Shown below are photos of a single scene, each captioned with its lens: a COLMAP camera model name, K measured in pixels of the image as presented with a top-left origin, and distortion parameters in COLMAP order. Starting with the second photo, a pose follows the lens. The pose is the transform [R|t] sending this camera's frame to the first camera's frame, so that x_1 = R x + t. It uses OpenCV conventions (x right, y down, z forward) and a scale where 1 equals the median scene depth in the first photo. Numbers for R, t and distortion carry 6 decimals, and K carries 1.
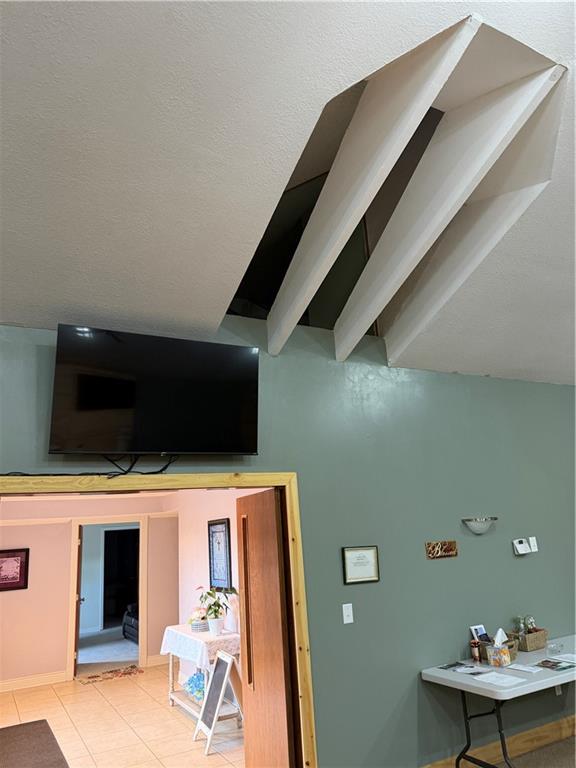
lens RADIAL K [[545.4, 0, 284.3], [0, 545.4, 380.6], [0, 0, 1]] dist [0.037503, -0.044872]
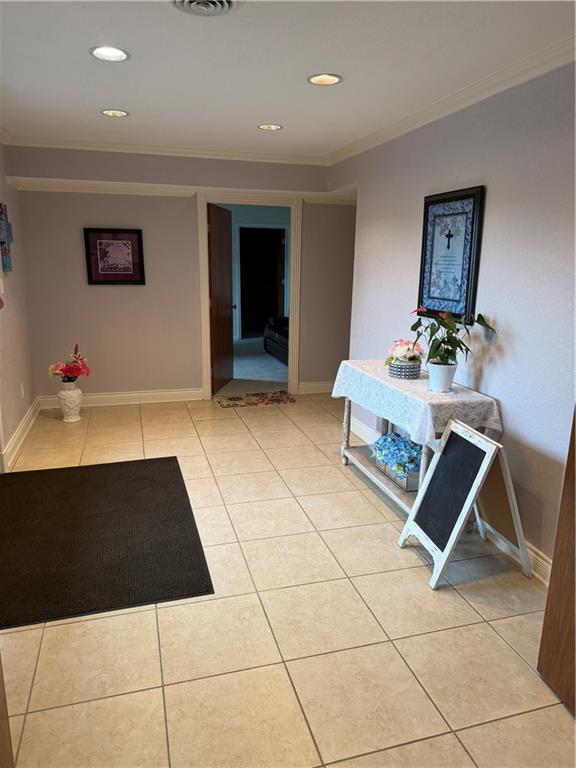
lens RADIAL K [[545.4, 0, 289.3], [0, 545.4, 383.5], [0, 0, 1]] dist [0.037503, -0.044872]
pose [[0.974595, 0.125127, -0.185761, -0.149642], [-0.020514, 0.875774, 0.482285, 0.161169], [0.223031, -0.466222, 0.856092, 0.416456]]
